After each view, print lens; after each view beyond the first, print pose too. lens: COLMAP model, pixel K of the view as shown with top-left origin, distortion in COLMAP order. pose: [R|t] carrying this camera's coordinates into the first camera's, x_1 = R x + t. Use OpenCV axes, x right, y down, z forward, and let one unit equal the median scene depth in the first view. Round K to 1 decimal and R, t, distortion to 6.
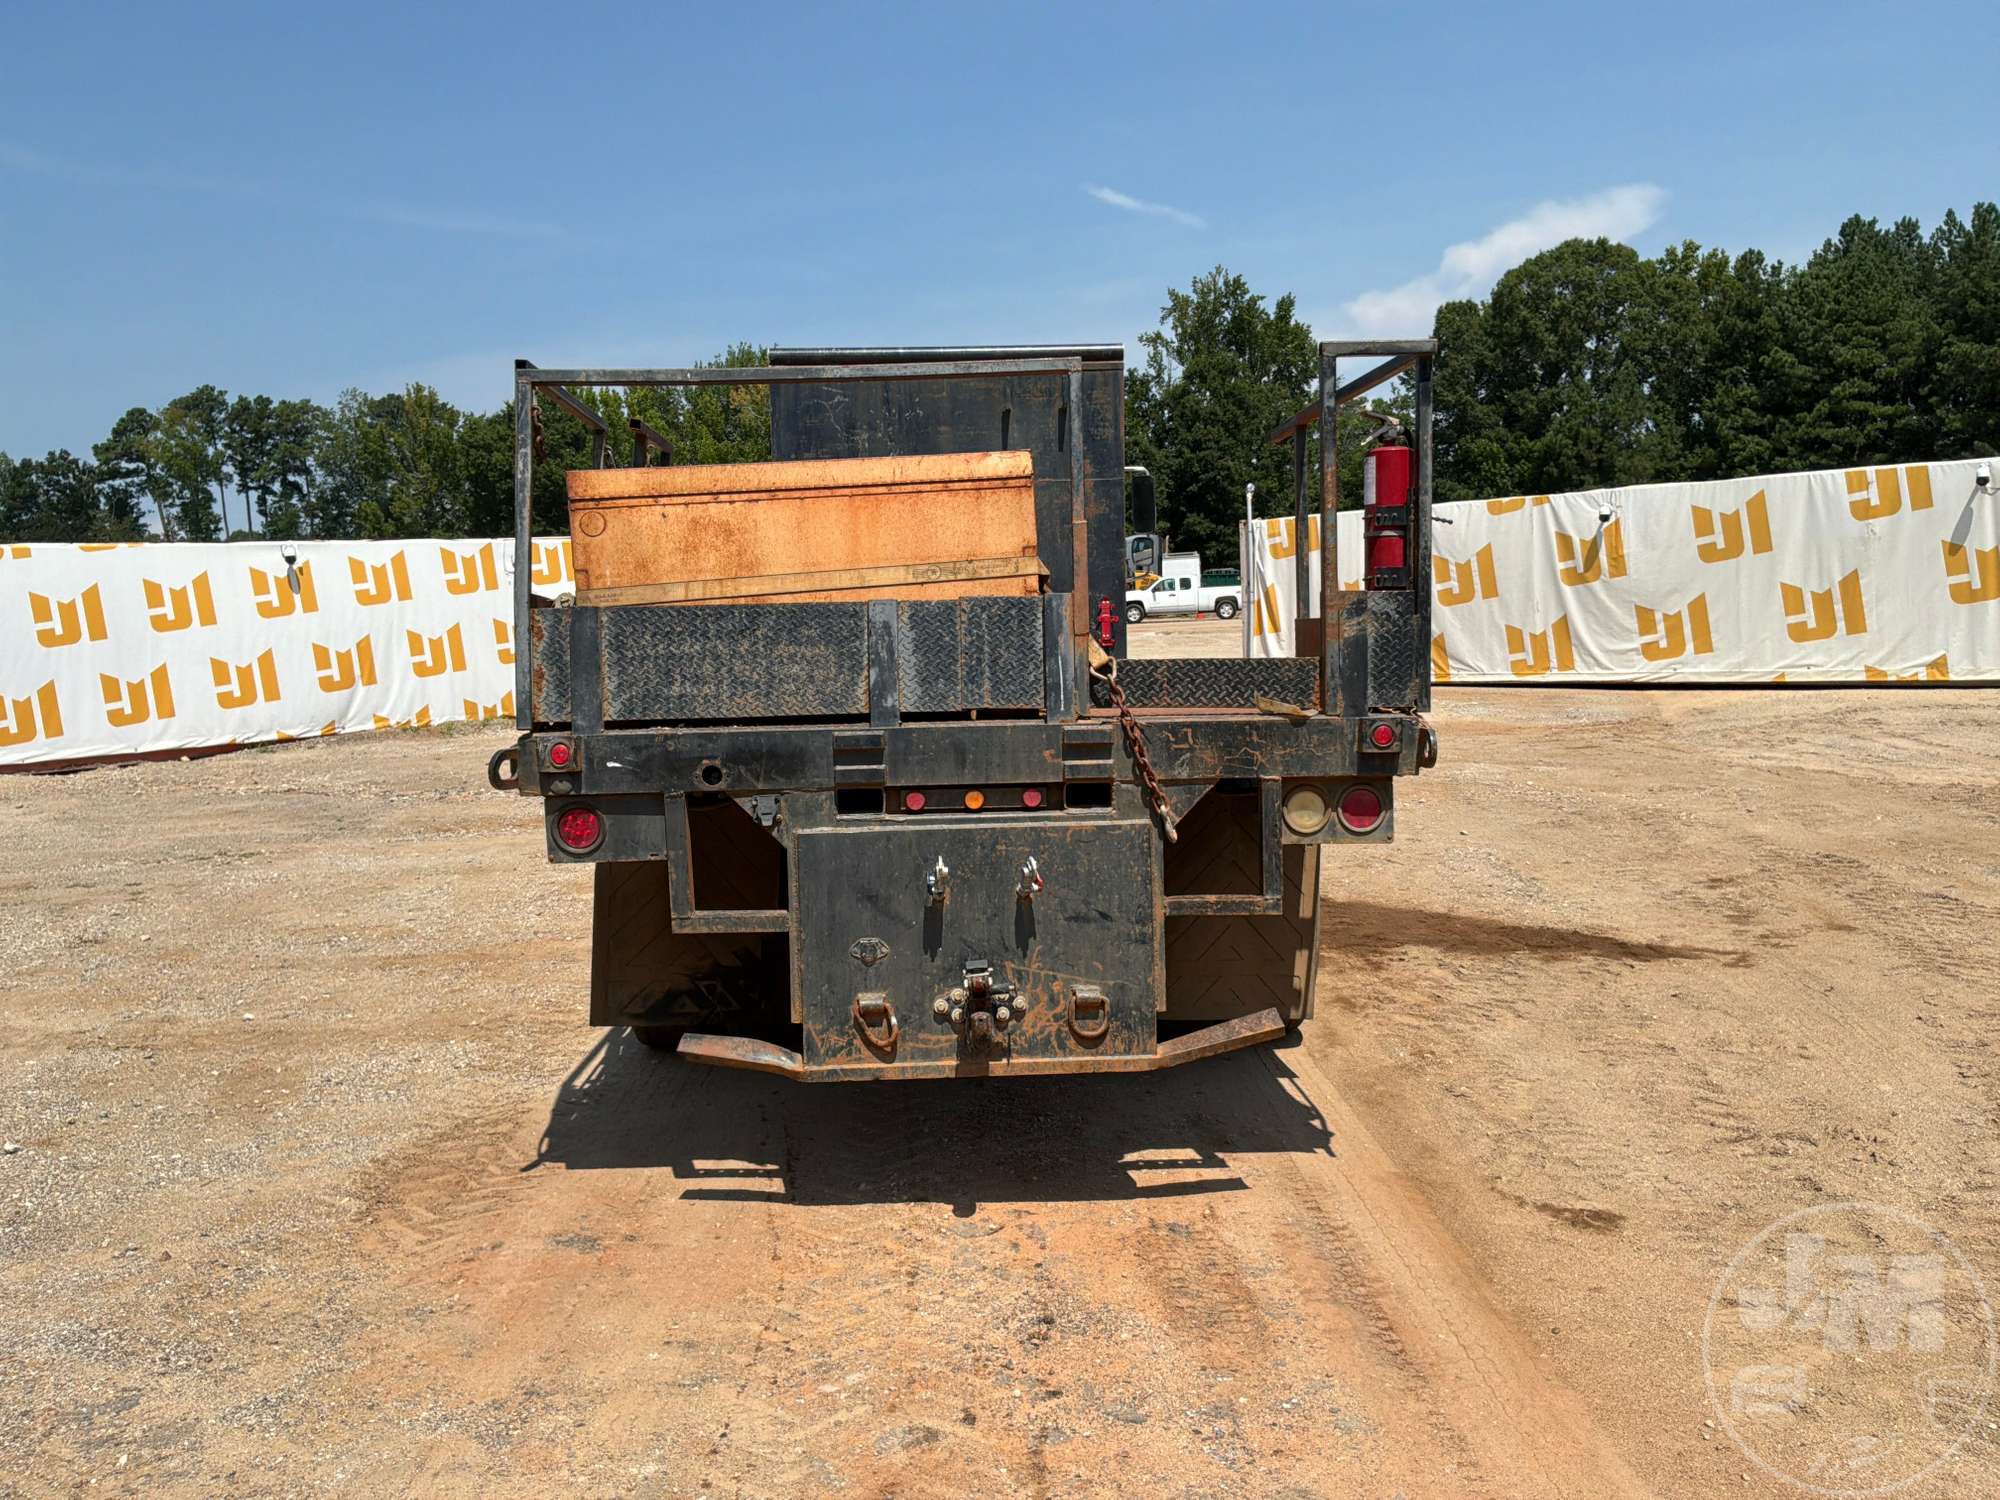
lens RADIAL K [[1680.0, 0, 1000.0], [0, 1680.0, 750.0], [0, 0, 1]] dist [0.129554, -0.266529]
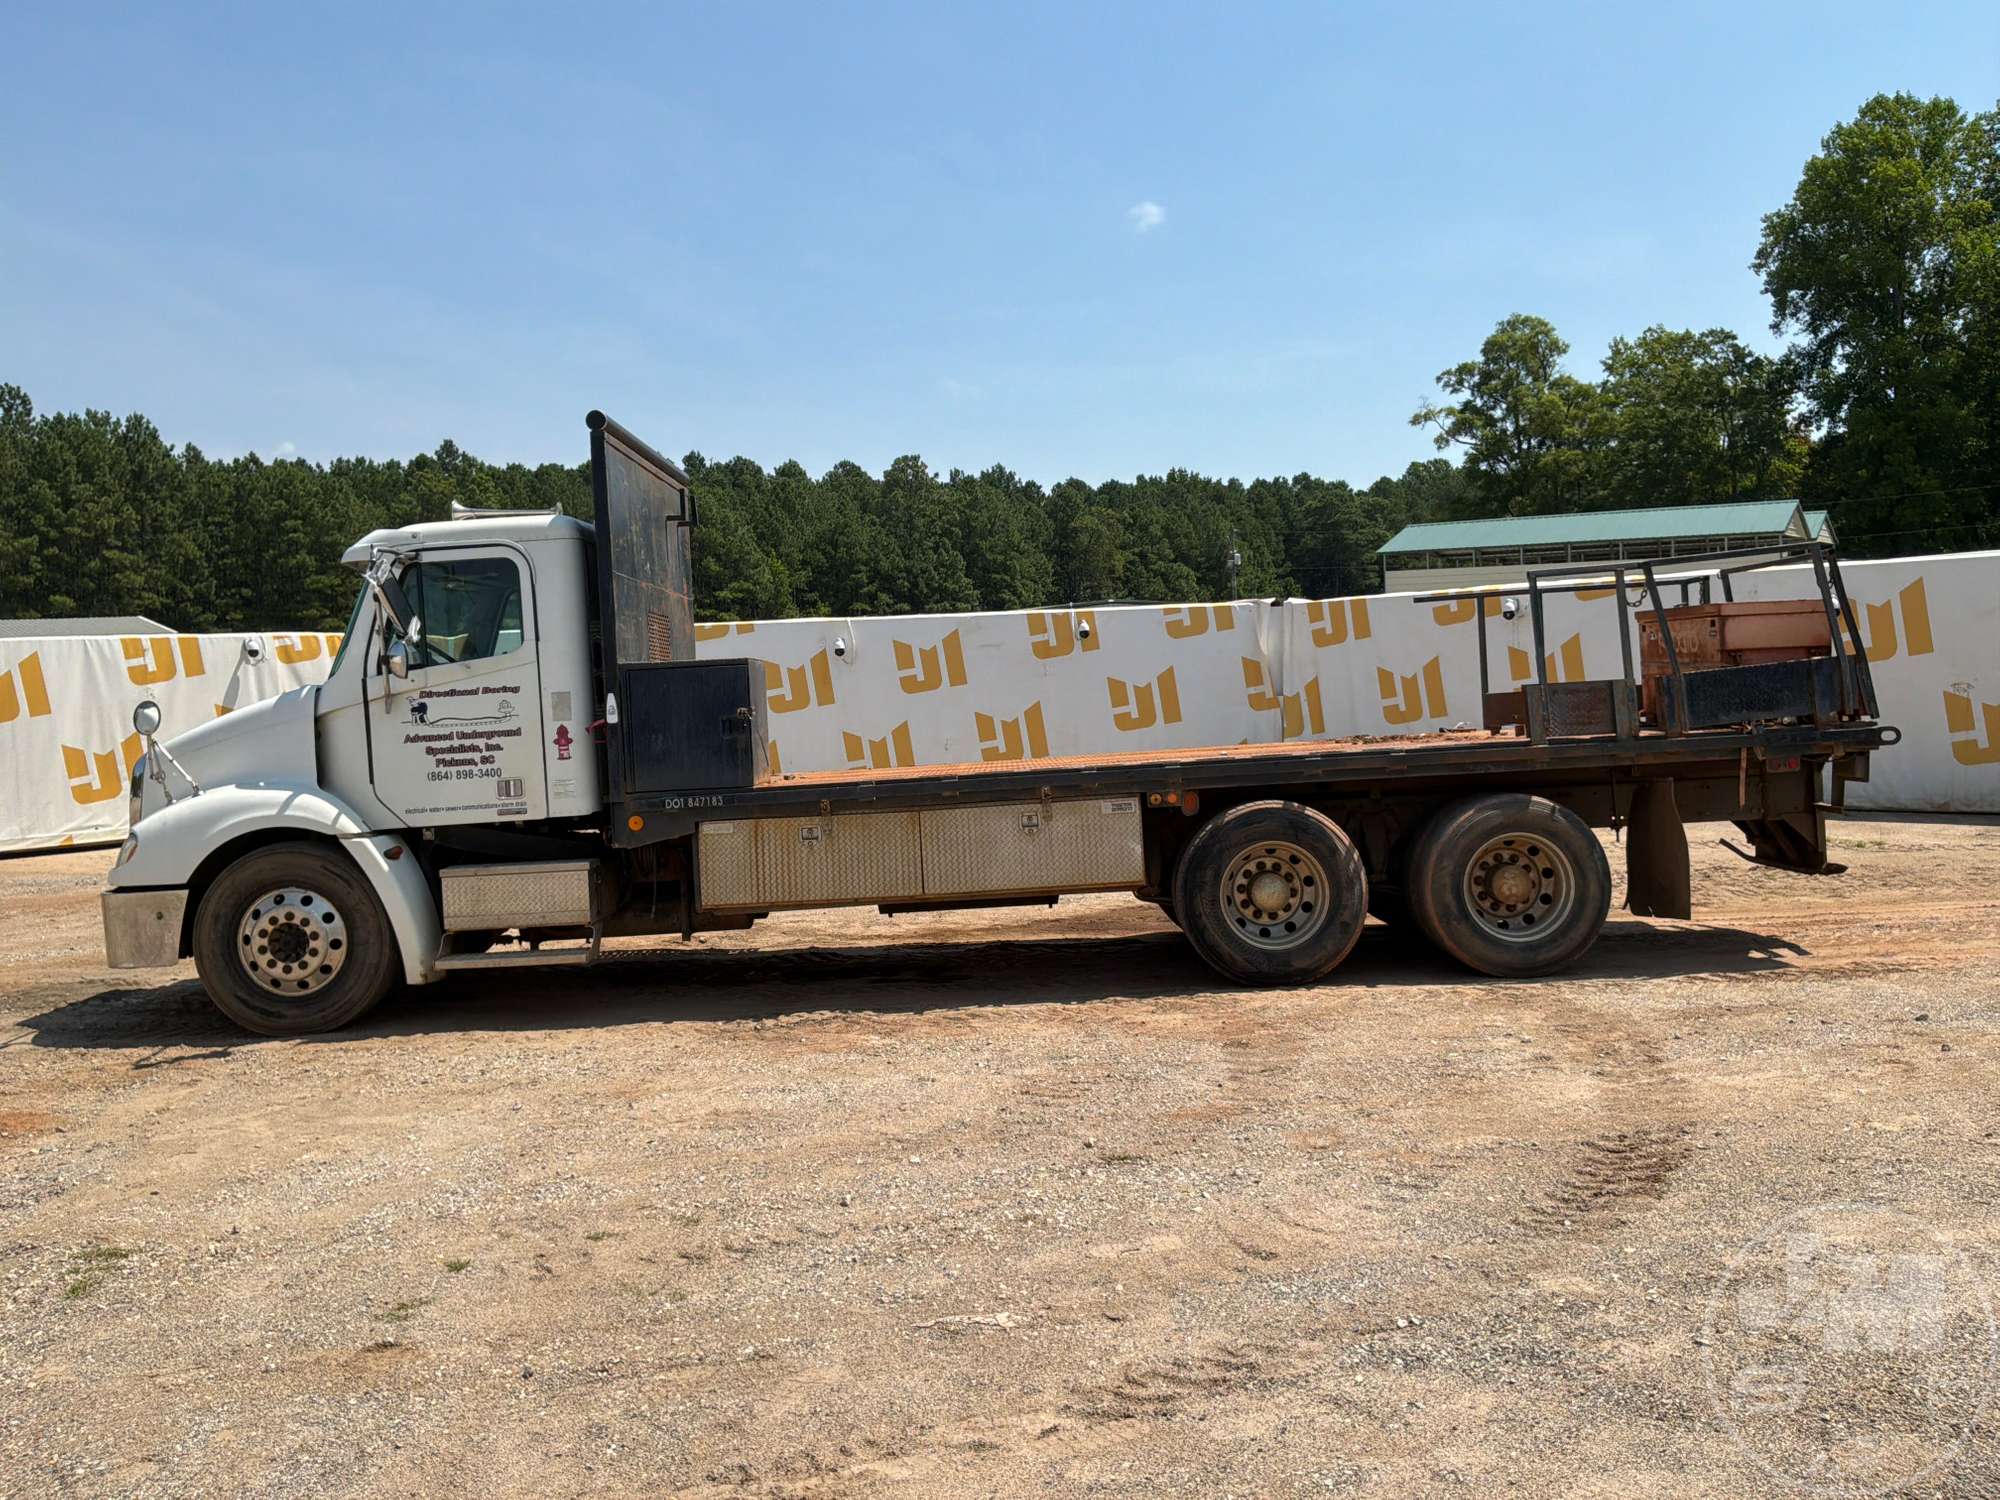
lens RADIAL K [[1680.0, 0, 1000.0], [0, 1680.0, 750.0], [0, 0, 1]] dist [0.129554, -0.266529]
pose [[0.038010, -0.002640, 0.999274, -0.404247], [0.128605, 0.991693, -0.002271, -0.018320], [-0.990967, 0.128597, 0.038033, 0.335607]]
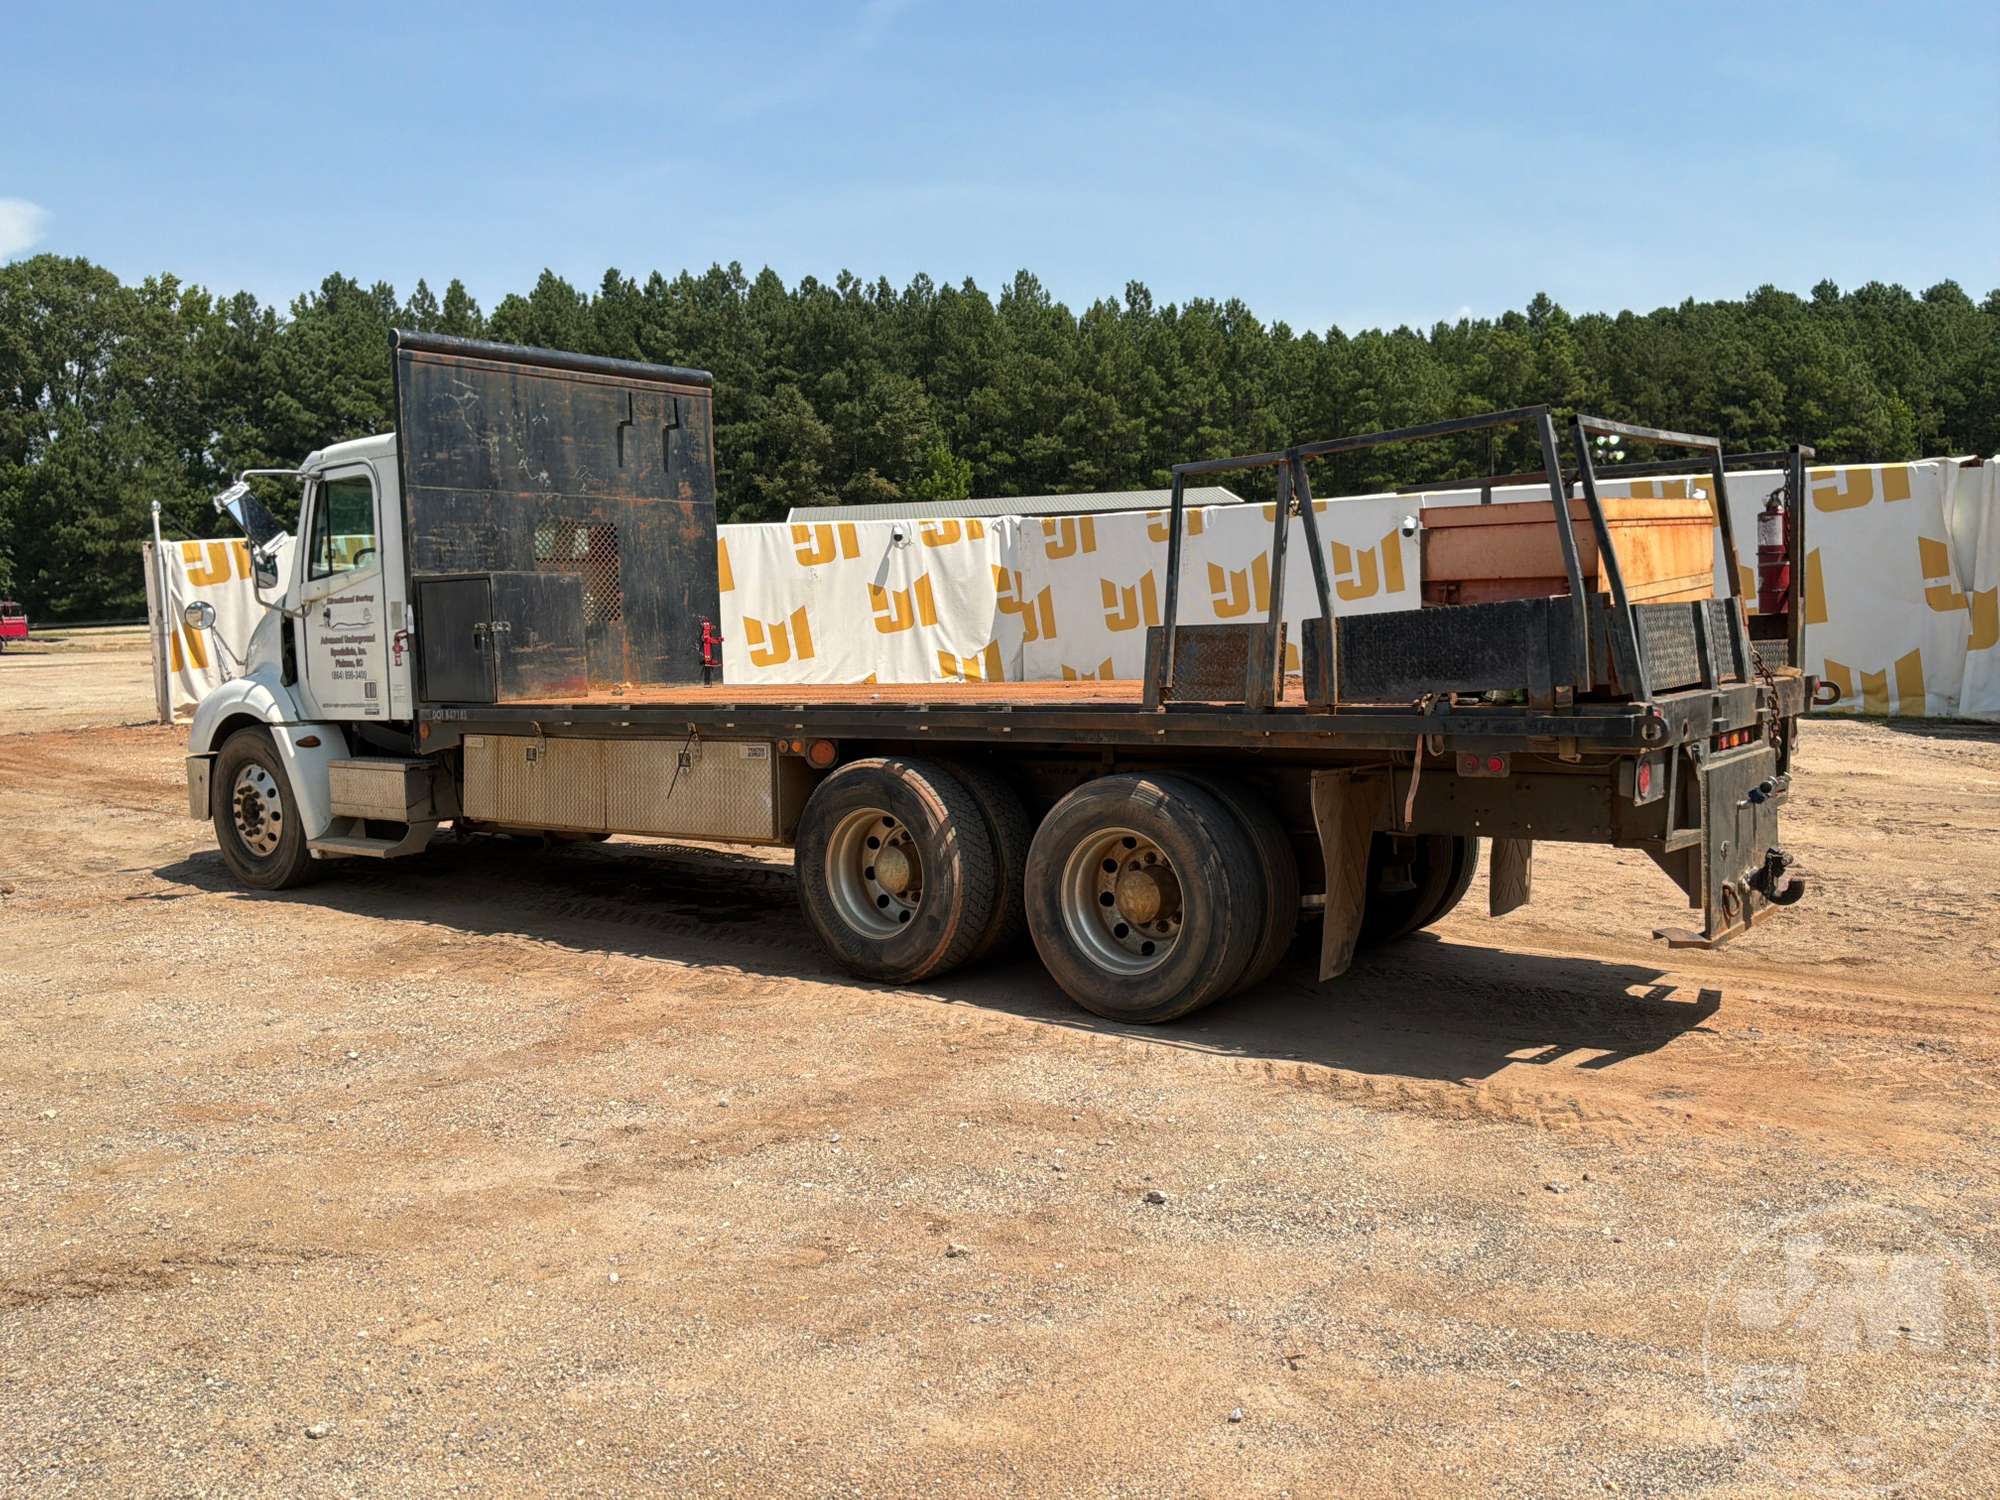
lens RADIAL K [[1680.0, 0, 1000.0], [0, 1680.0, 750.0], [0, 0, 1]] dist [0.129554, -0.266529]
pose [[0.649466, -0.055976, 0.758328, -0.250898], [0.073862, 0.997215, 0.010351, -0.003924], [-0.756795, 0.049288, 0.651791, 0.087195]]
